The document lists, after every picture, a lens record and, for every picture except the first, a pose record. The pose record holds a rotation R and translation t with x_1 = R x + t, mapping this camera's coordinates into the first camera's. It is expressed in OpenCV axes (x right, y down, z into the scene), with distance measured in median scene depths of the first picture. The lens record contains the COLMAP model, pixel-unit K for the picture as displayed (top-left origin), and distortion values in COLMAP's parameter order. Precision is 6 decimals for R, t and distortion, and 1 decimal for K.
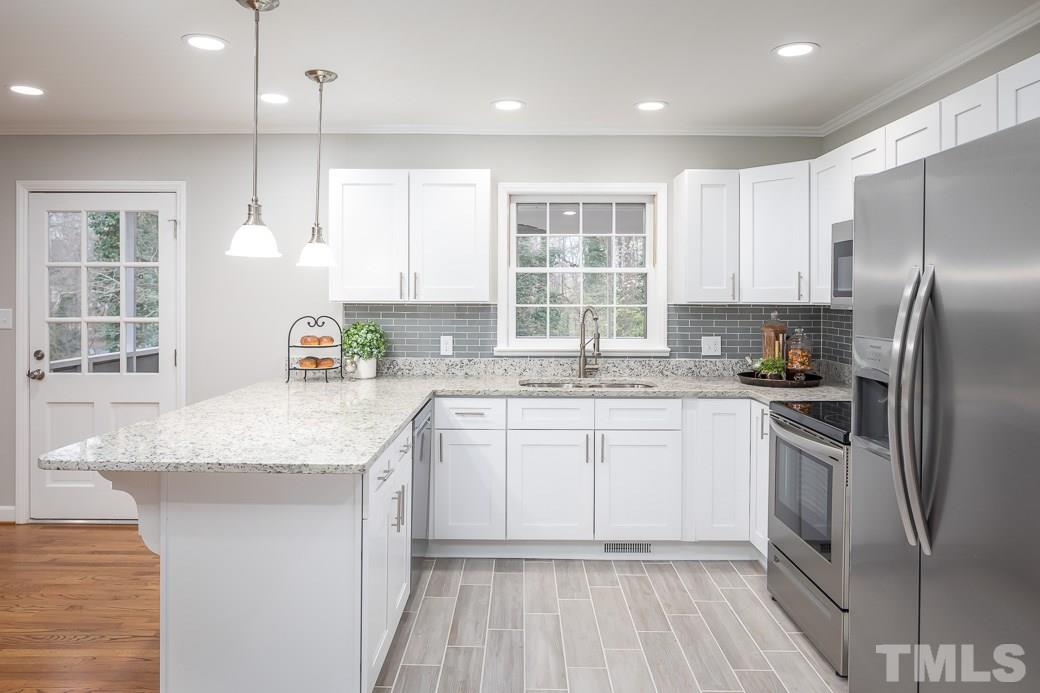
lens RADIAL K [[704.2, 0, 516.6], [0, 704.2, 310.2], [0, 0, 1]] dist [-0.006082, -0.002019]
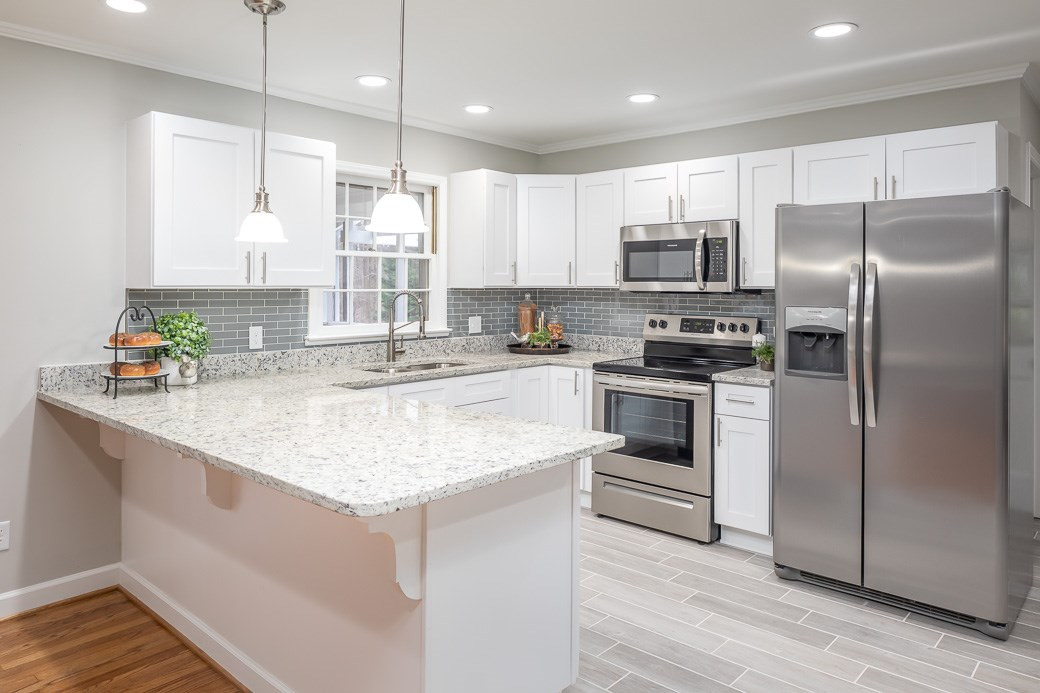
lens RADIAL K [[704.2, 0, 516.6], [0, 704.2, 310.2], [0, 0, 1]] dist [-0.006082, -0.002019]
pose [[0.666126, -0.028132, 0.745308, -0.530846], [0.012170, 0.999565, 0.026852, -0.002609], [-0.745740, -0.008816, 0.666179, 0.191849]]
